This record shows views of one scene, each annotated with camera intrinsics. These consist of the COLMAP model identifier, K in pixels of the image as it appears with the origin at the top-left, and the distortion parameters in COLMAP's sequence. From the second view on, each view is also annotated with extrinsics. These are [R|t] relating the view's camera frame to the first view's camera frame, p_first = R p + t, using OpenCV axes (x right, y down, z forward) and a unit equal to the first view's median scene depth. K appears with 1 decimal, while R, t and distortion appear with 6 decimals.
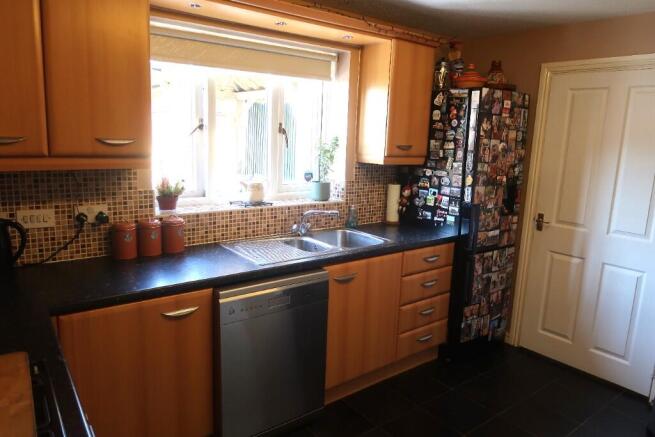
lens RADIAL K [[452.5, 0, 327.4], [0, 452.5, 213.5], [0, 0, 1]] dist [-0.030984, 0.008231]
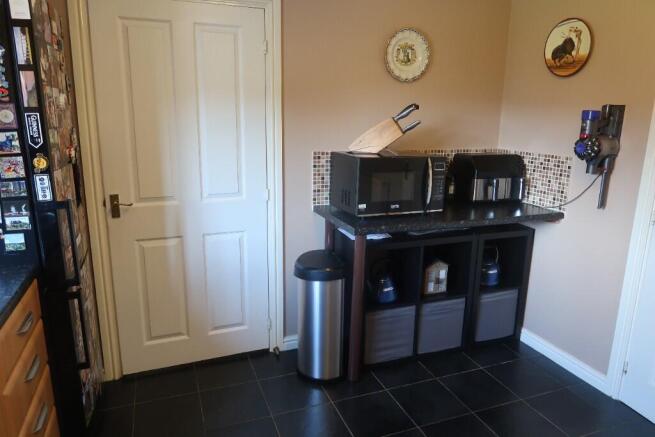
lens RADIAL K [[452.5, 0, 330.8], [0, 452.5, 215.9], [0, 0, 1]] dist [-0.030984, 0.008231]
pose [[0.288158, -0.251531, 0.923957, -0.103282], [0.165637, 0.963433, 0.210619, -0.065259], [-0.943149, 0.092350, 0.319284, 0.481445]]
